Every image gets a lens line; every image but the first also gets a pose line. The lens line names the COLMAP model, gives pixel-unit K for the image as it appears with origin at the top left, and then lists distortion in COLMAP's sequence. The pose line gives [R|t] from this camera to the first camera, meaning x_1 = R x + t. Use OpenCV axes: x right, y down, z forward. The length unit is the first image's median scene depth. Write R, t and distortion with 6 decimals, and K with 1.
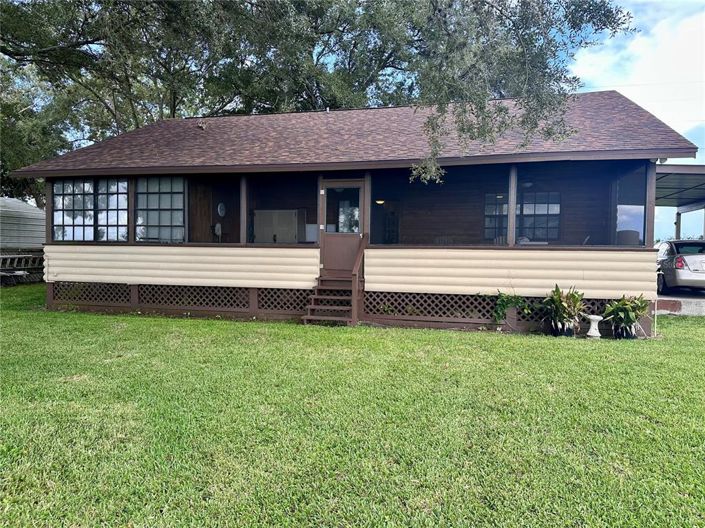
lens RADIAL K [[500.6, 0, 353.3], [0, 500.6, 274.4], [0, 0, 1]] dist [0.003309, -0.098536]
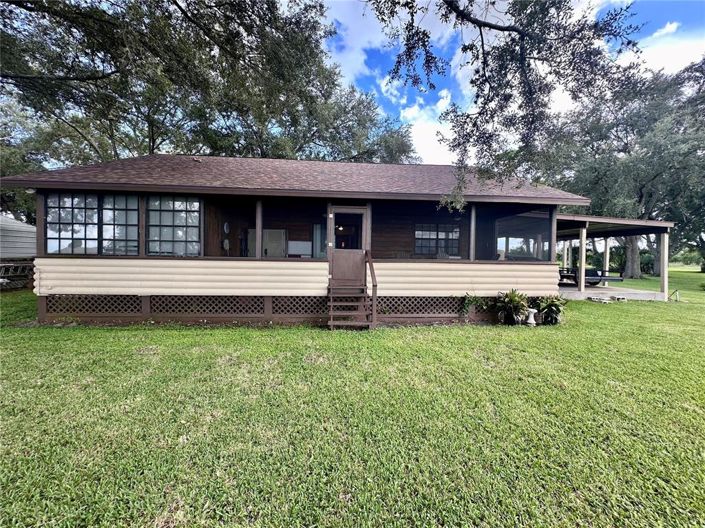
lens RADIAL K [[288.5, 0, 352.5], [0, 288.5, 264.0], [0, 0, 1]] dist [-0.019084, 0.000186]
pose [[0.952371, -0.006158, 0.304881, -0.216705], [0.012226, 0.999763, -0.017998, -0.032494], [-0.304698, 0.020868, 0.952221, 0.304303]]
